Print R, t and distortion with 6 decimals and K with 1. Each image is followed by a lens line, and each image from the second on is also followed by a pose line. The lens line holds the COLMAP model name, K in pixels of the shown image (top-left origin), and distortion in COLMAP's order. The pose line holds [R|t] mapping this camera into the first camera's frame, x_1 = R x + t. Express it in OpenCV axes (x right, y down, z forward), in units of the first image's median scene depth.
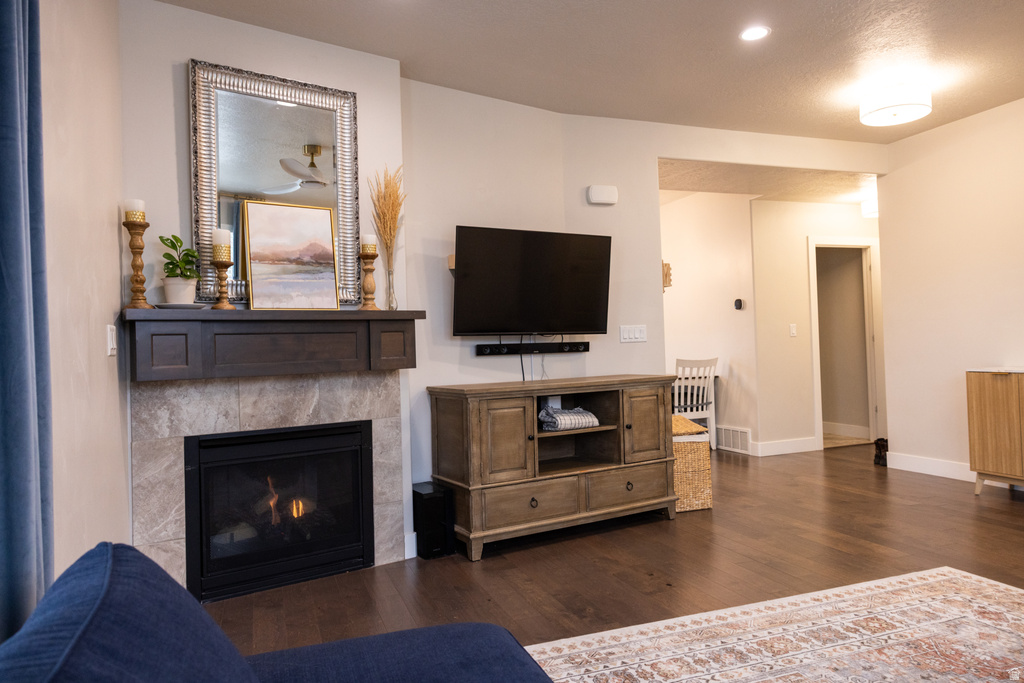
lens RADIAL K [[686.3, 0, 506.2], [0, 686.3, 340.2], [0, 0, 1]] dist [-0.001529, 0.001096]
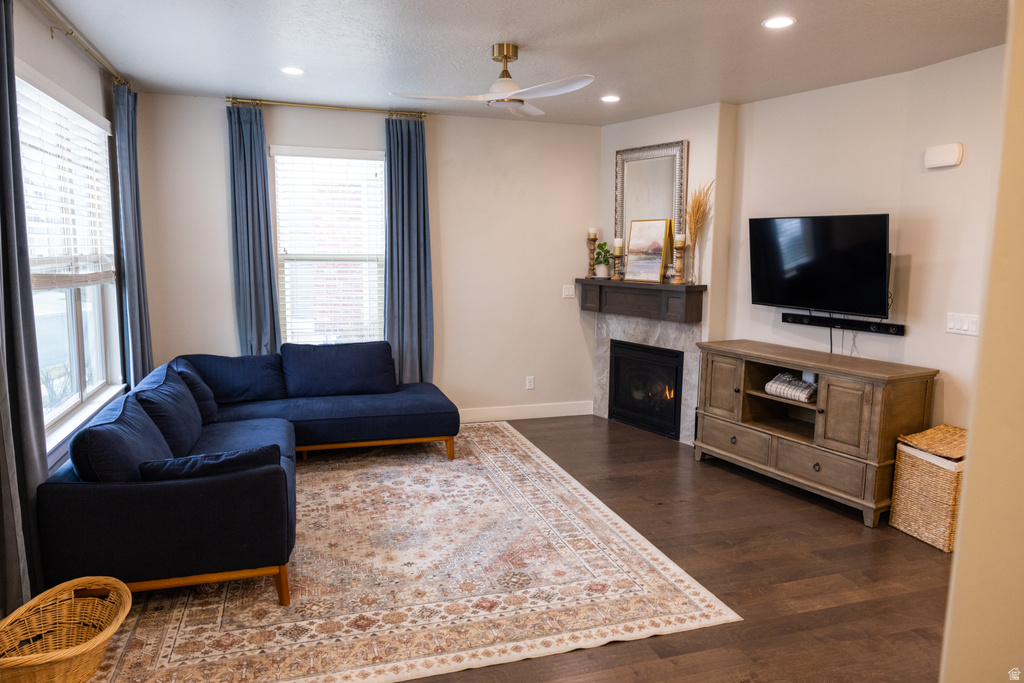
lens RADIAL K [[686.3, 0, 506.2], [0, 686.3, 340.2], [0, 0, 1]] dist [-0.001529, 0.001096]
pose [[-0.044737, 0.164969, -0.985284, 1.355339], [0.004416, 0.986294, 0.164938, -0.169966], [0.998989, 0.003028, -0.044852, 0.657908]]
